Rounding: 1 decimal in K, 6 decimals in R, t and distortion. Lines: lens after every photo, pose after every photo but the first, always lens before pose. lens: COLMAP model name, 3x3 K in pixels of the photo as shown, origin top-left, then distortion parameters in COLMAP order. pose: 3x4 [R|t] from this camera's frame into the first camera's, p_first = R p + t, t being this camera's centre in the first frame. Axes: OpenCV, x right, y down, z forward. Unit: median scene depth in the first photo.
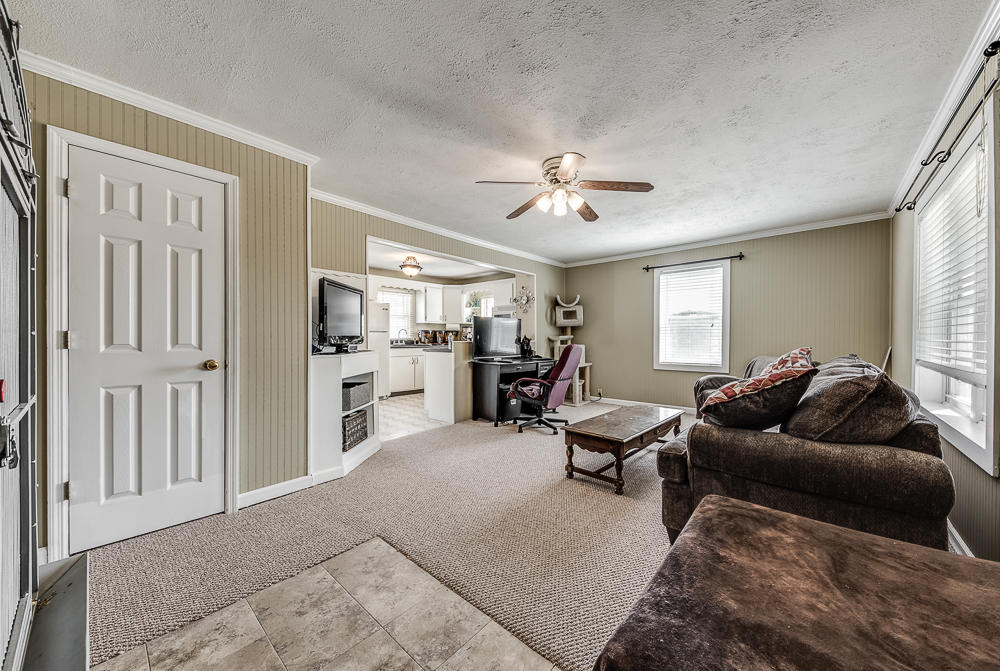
lens RADIAL K [[361.3, 0, 499.3], [0, 361.3, 338.1], [0, 0, 1]] dist [0.009917, -0.003445]
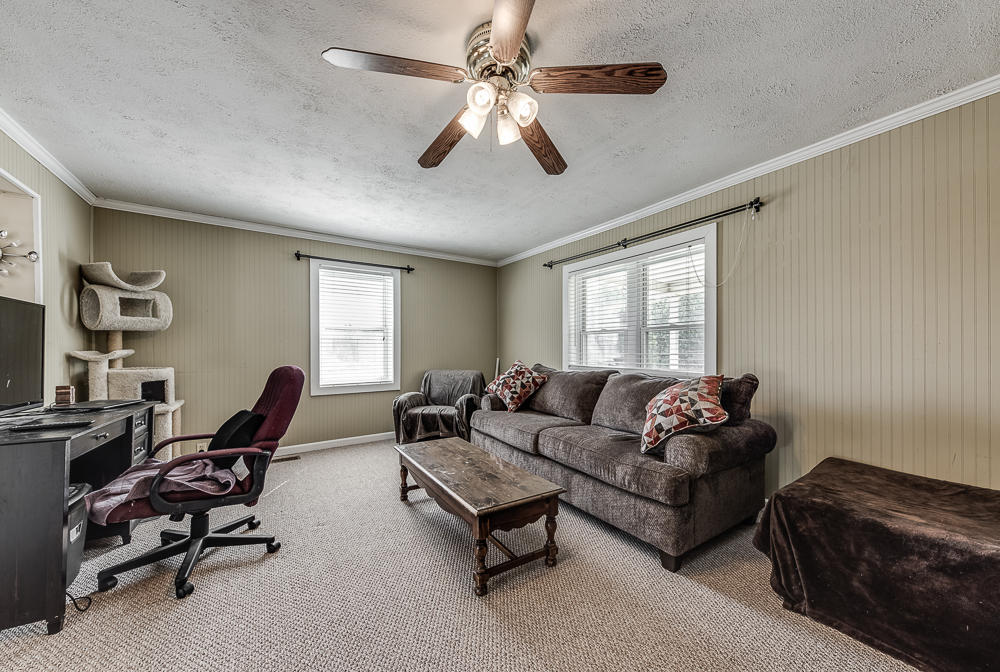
lens RADIAL K [[358.2, 0, 514.9], [0, 358.2, 350.7], [0, 0, 1]] dist [0.001083, 0.000007]
pose [[0.216178, -0.002233, 0.976351, -0.187118], [0.005081, 0.999986, 0.001162, -0.004045], [-0.976341, 0.004710, 0.216186, 0.432560]]
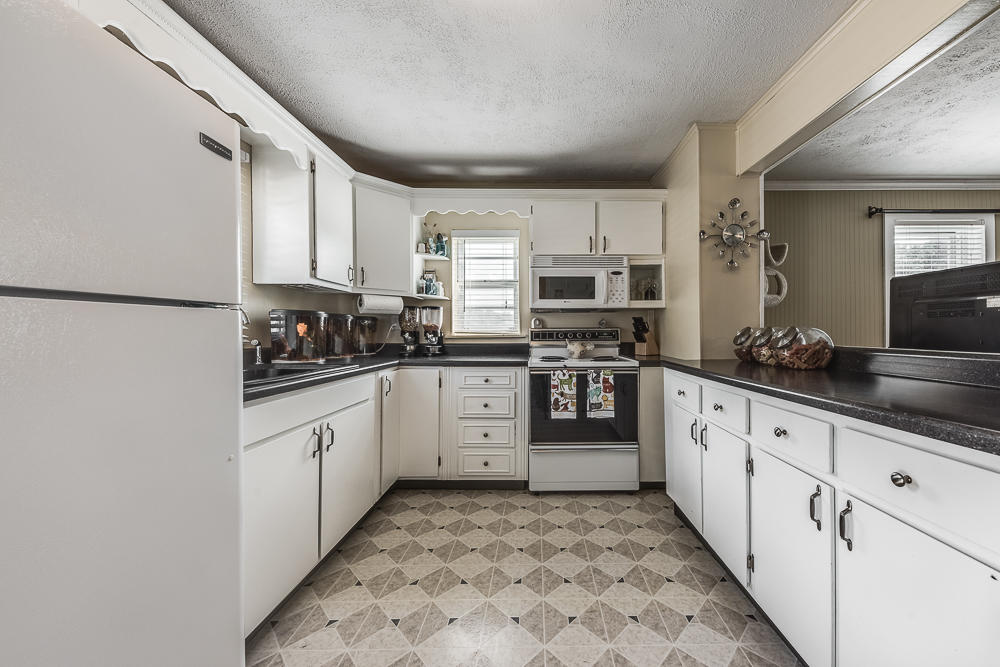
lens RADIAL K [[361.3, 0, 503.1], [0, 361.3, 328.6], [0, 0, 1]] dist [0.009917, -0.003445]
pose [[0.704013, -0.006337, 0.710159, -0.420007], [0.009640, 0.999953, -0.000634, -0.010958], [-0.710122, 0.007293, 0.704041, 1.007056]]
